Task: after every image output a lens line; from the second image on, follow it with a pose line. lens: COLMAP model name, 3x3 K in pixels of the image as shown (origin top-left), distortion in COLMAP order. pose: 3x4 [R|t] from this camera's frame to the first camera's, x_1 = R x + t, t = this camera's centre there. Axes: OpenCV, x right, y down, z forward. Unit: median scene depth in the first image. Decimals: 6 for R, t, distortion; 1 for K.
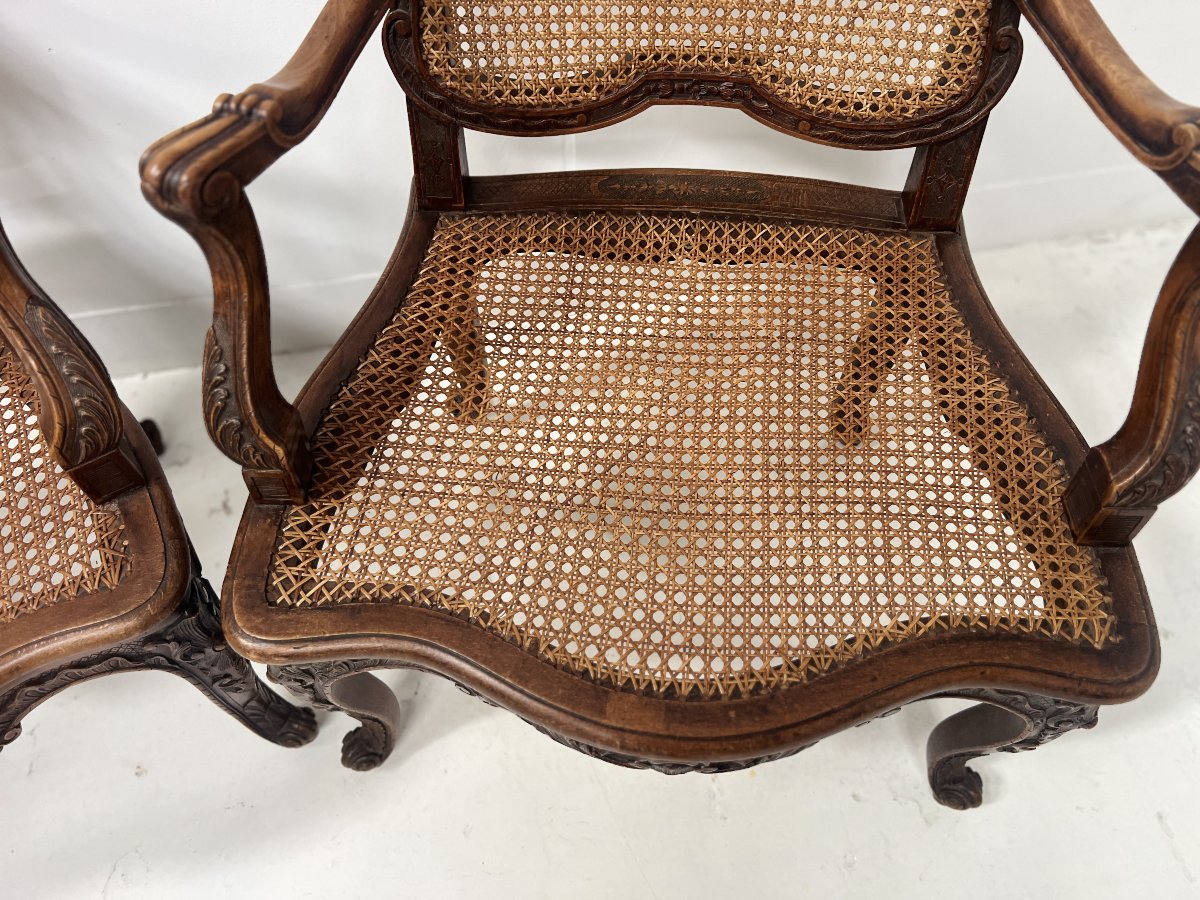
lens RADIAL K [[917.7, 0, 601.2], [0, 917.7, 443.5], [0, 0, 1]] dist [0.038564, -0.045492]
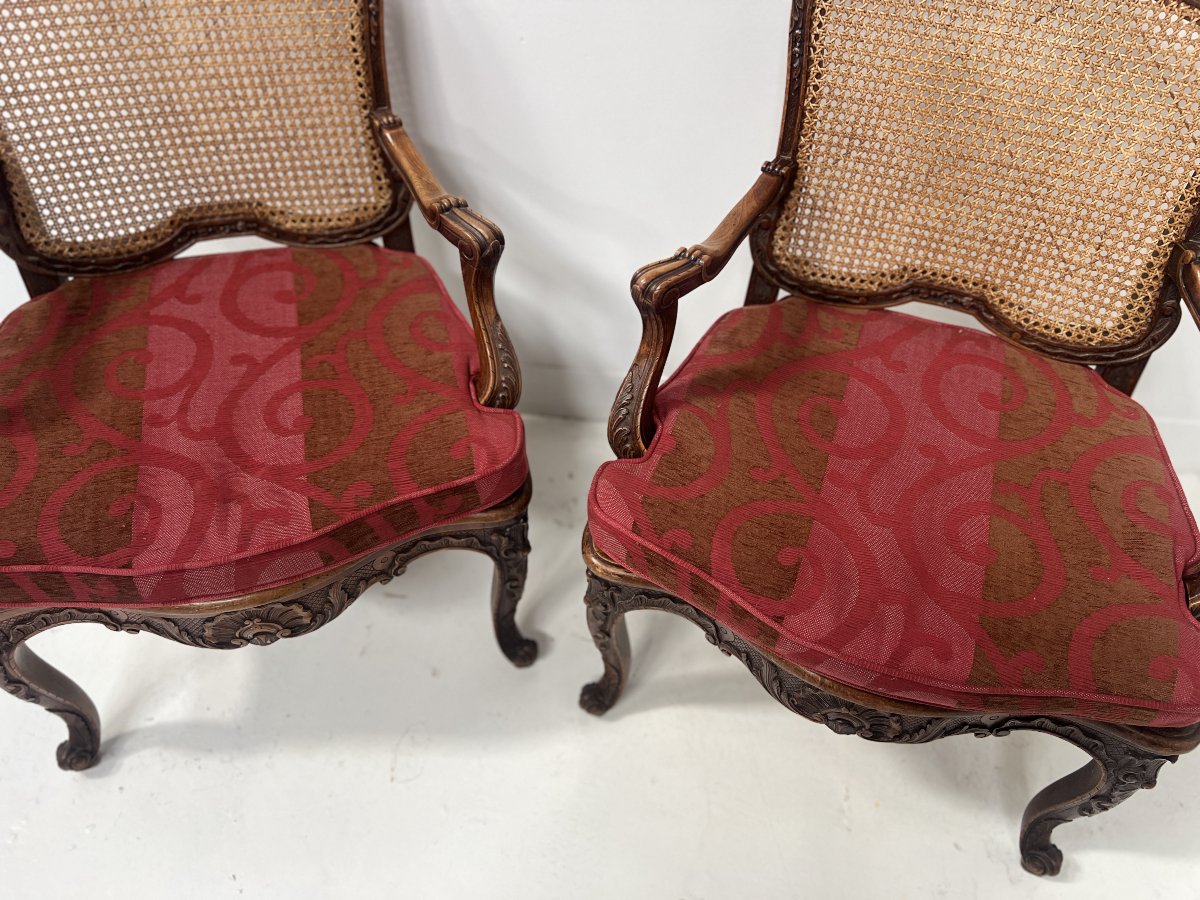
lens RADIAL K [[917.7, 0, 606.8], [0, 917.7, 444.4], [0, 0, 1]] dist [0.038564, -0.045492]
pose [[0.959447, 0.228754, -0.164721, -0.126567], [-0.252751, 0.956848, -0.143385, 0.200429], [0.124813, 0.179204, 0.975862, -0.492840]]
